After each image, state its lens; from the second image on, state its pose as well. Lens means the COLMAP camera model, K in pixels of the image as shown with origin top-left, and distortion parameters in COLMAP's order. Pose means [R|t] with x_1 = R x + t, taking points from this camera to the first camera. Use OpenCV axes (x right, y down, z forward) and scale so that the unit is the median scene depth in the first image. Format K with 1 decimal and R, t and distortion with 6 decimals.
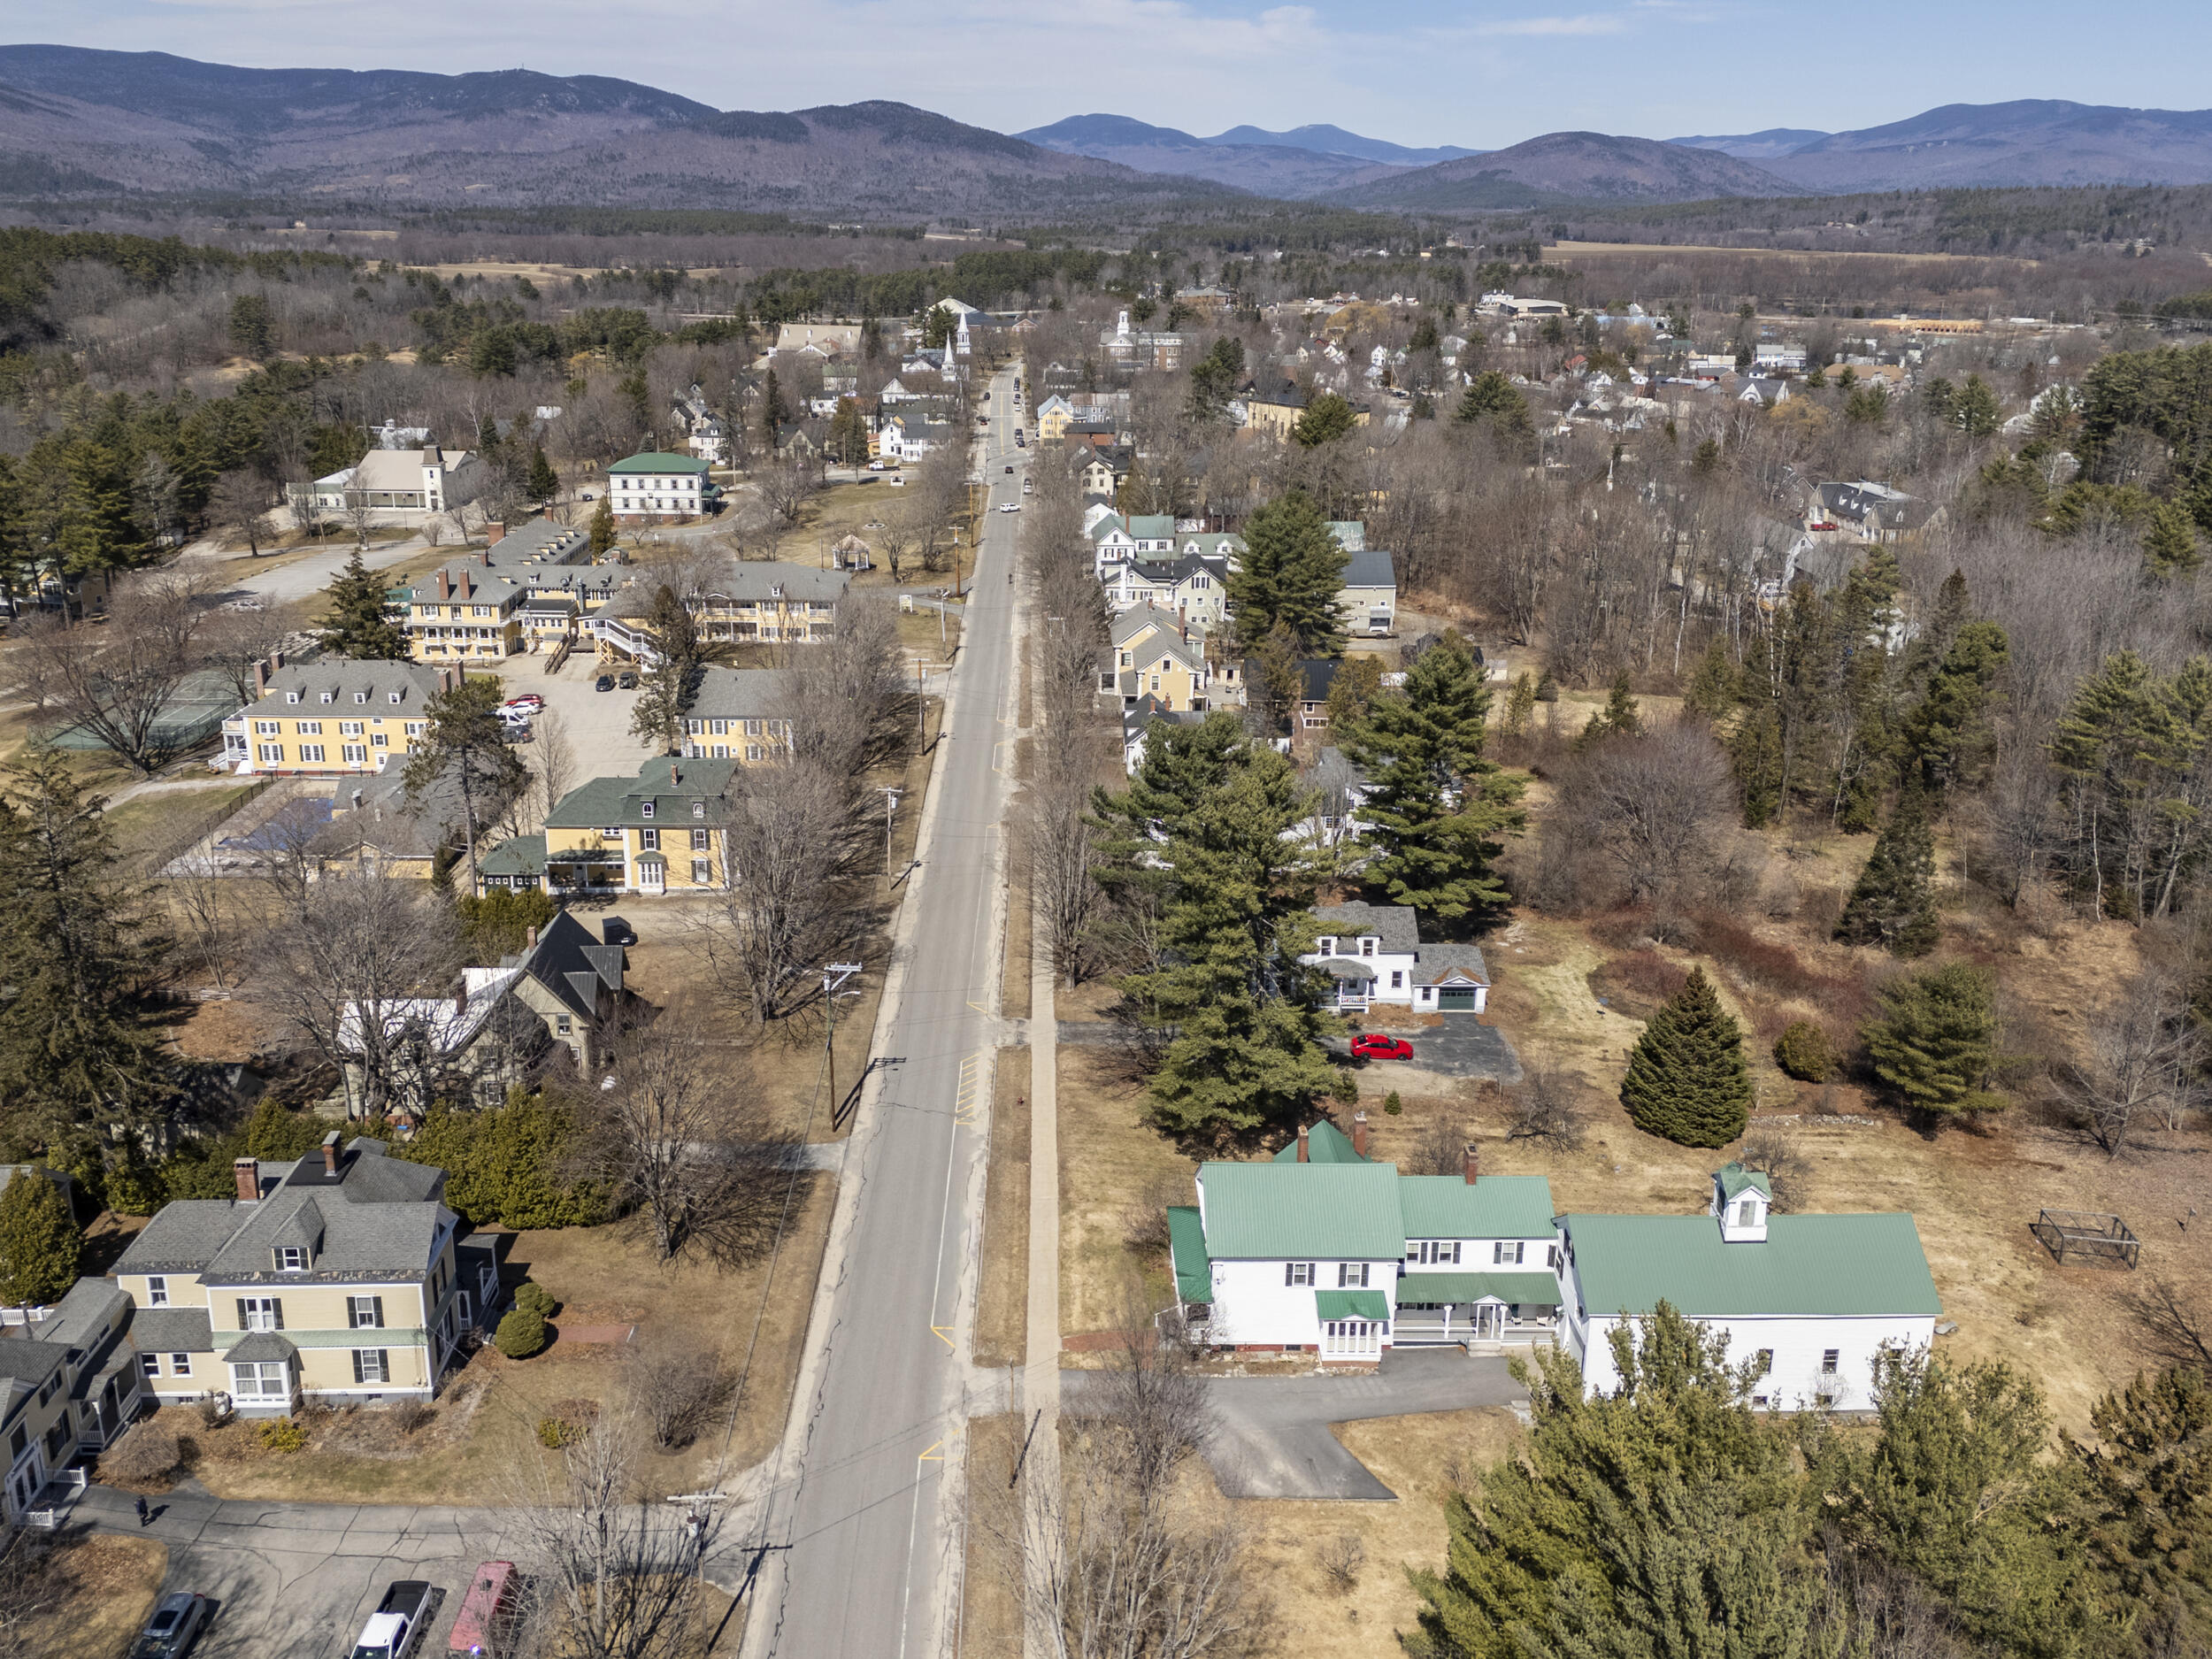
lens RADIAL K [[1668.9, 0, 1054.1], [0, 1668.9, 672.4], [0, 0, 1]] dist [0.059415, -0.056563]
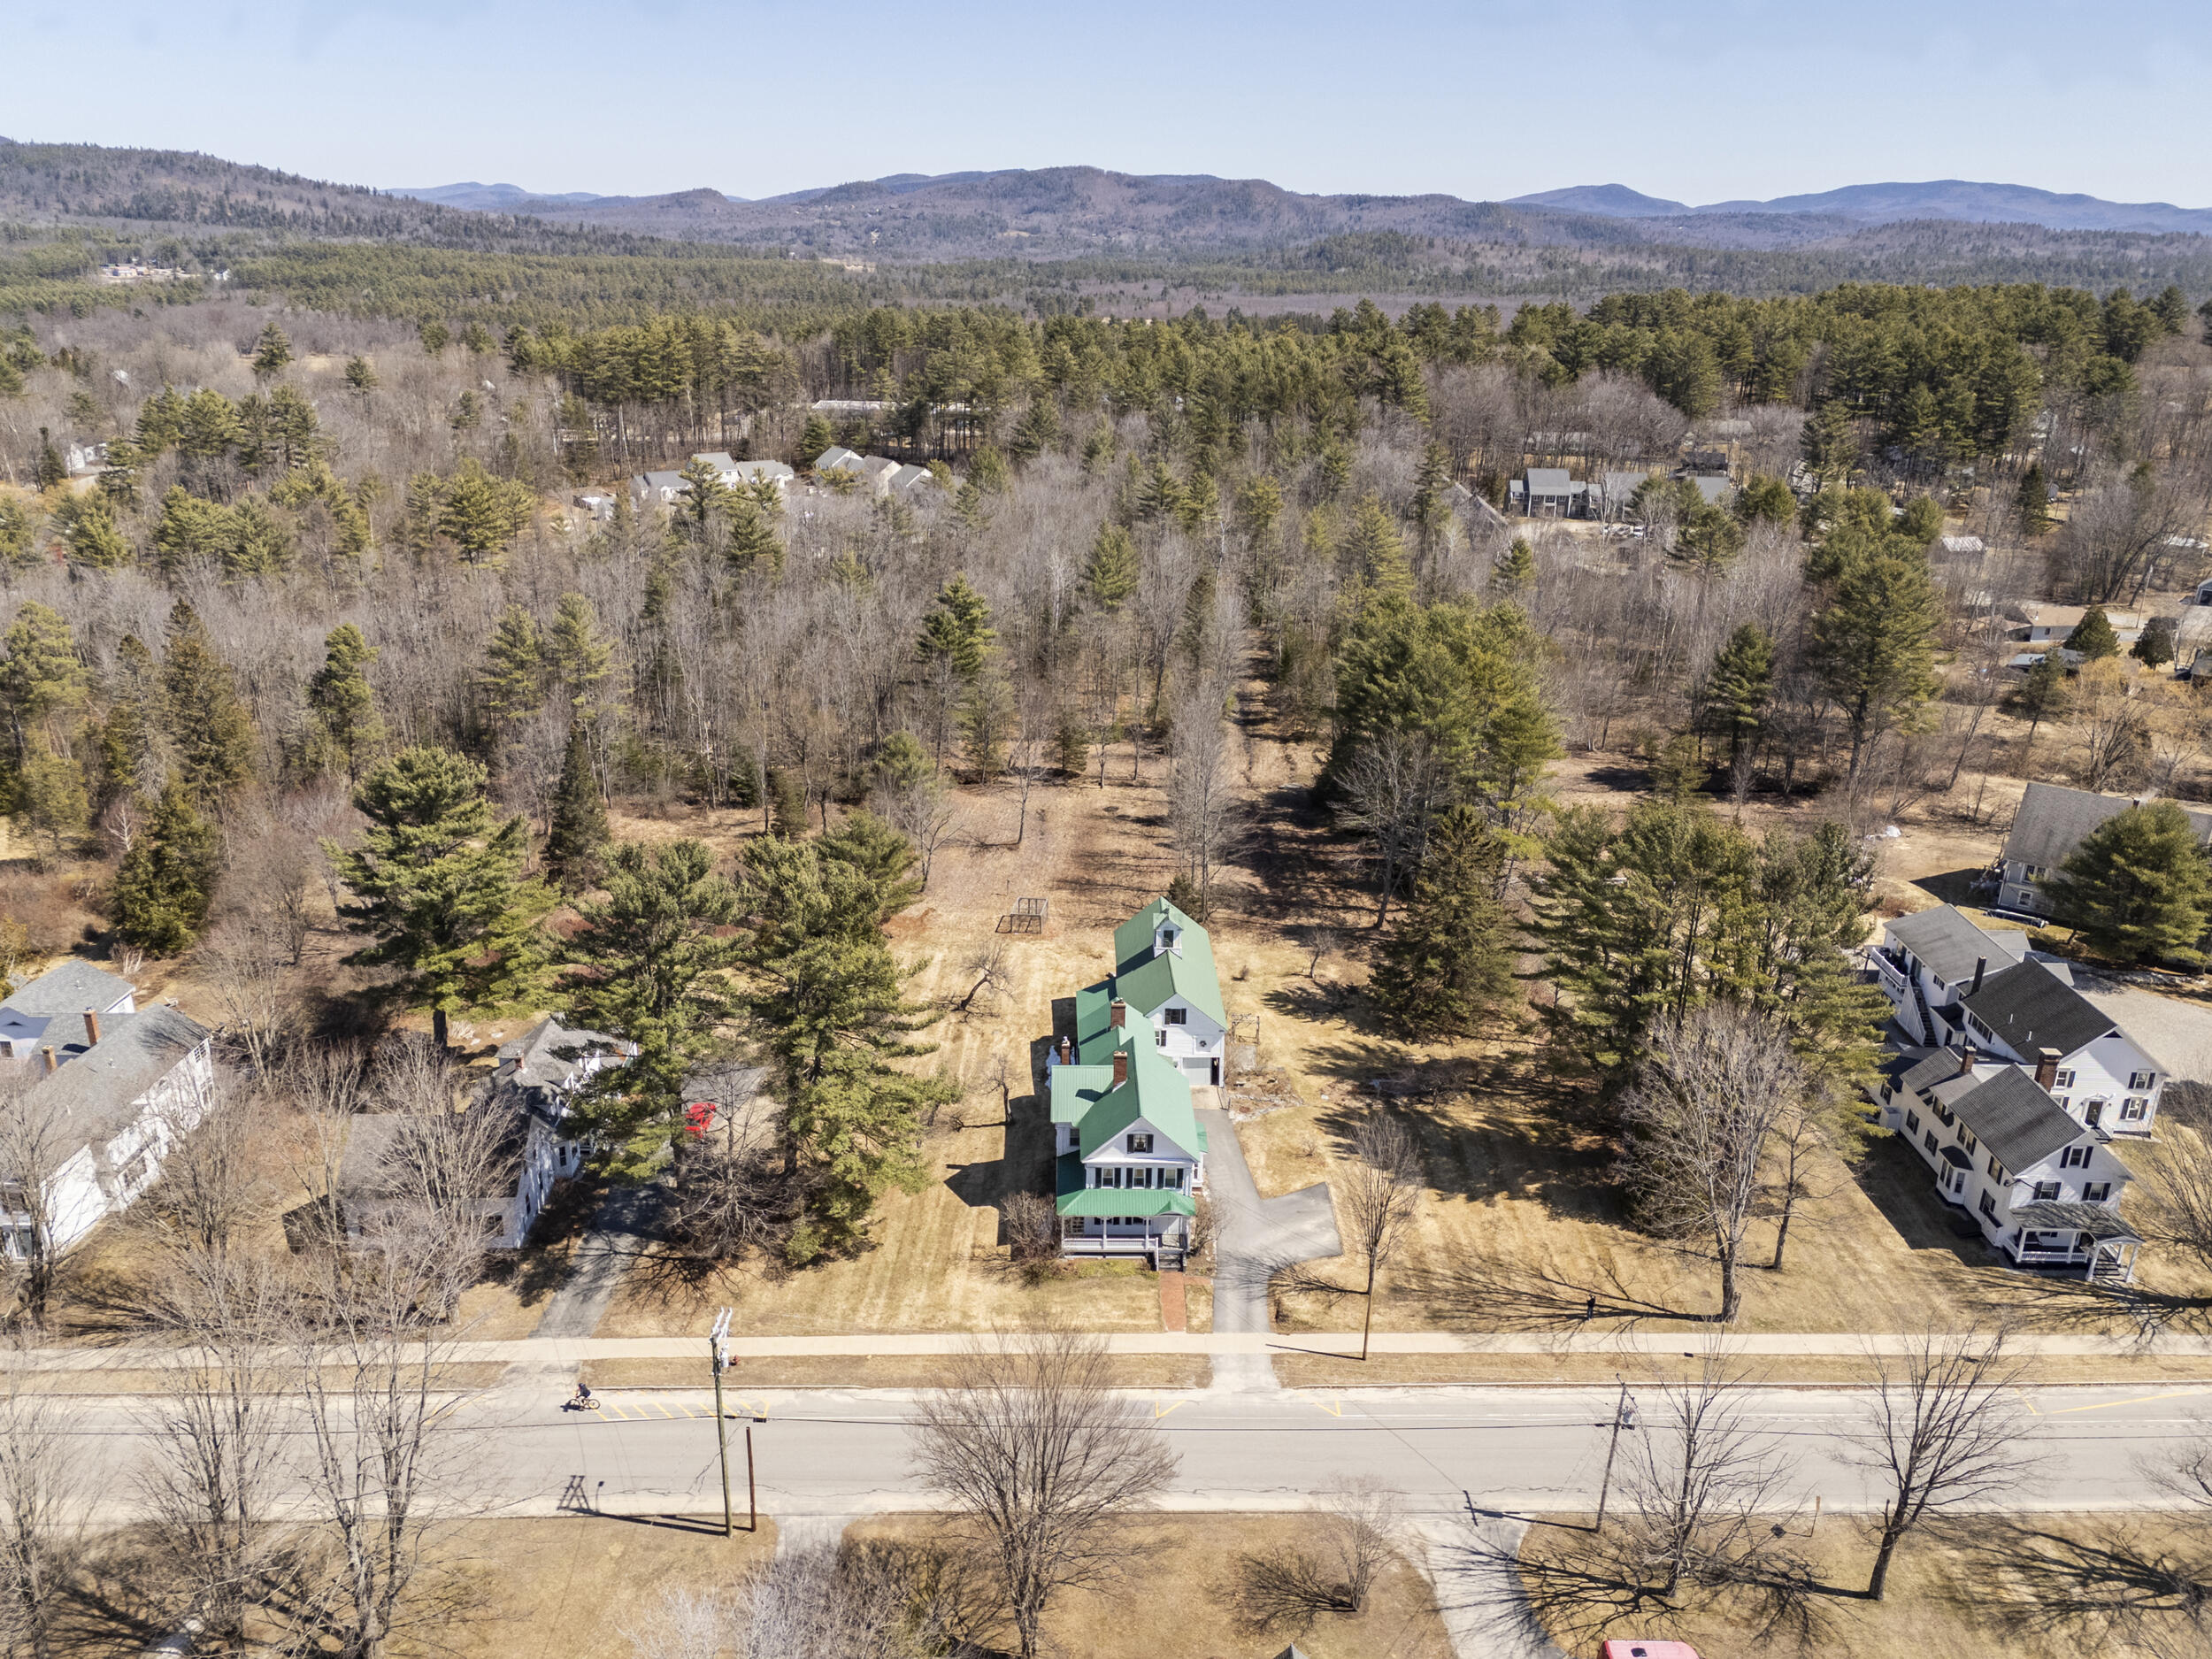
lens RADIAL K [[1605.4, 0, 1106.0], [0, 1605.4, 829.5], [0, 0, 1]] dist [0.071551, -0.059729]
pose [[-0.004302, -0.353563, 0.935401, -0.422505], [0.258904, 0.903121, 0.342552, -0.128777], [-0.965893, 0.243653, 0.087653, 0.432605]]
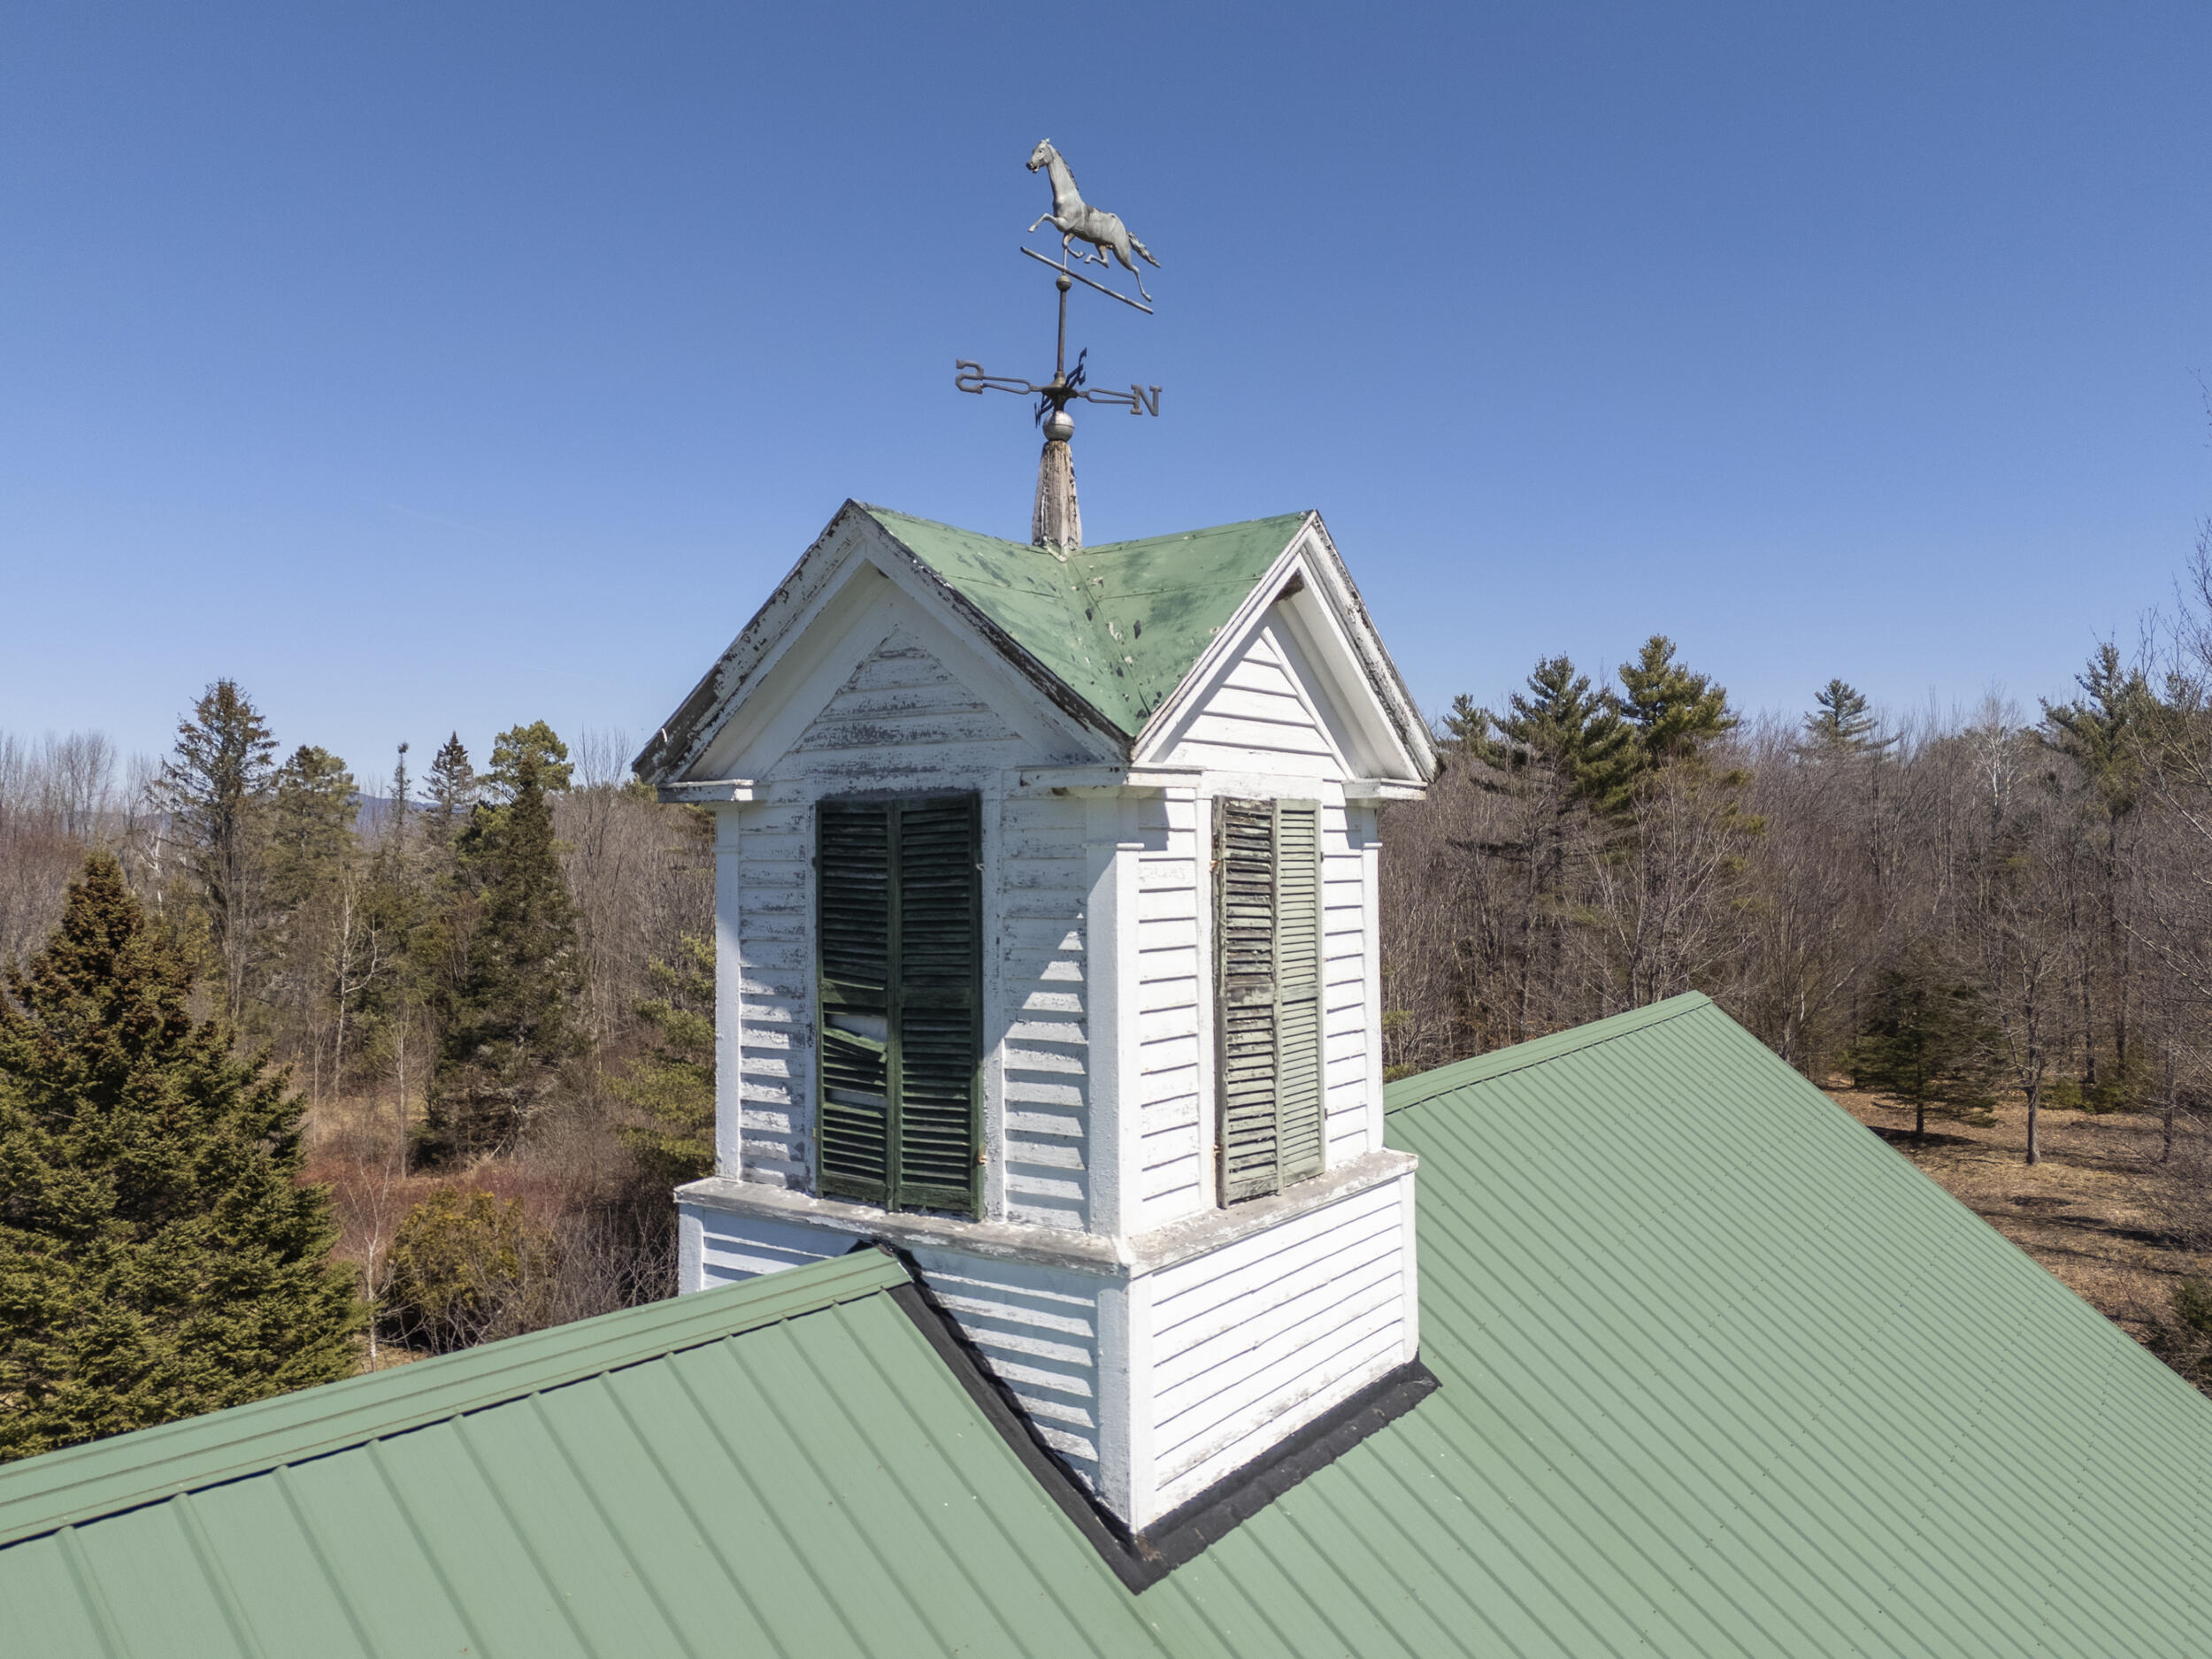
lens RADIAL K [[1605.4, 0, 1106.0], [0, 1605.4, 829.5], [0, 0, 1]] dist [0.071551, -0.059729]
pose [[0.585652, 0.009145, 0.810511, 0.165654], [0.227649, 0.957834, -0.175300, 0.152498], [-0.777938, 0.287177, 0.558875, 0.454512]]
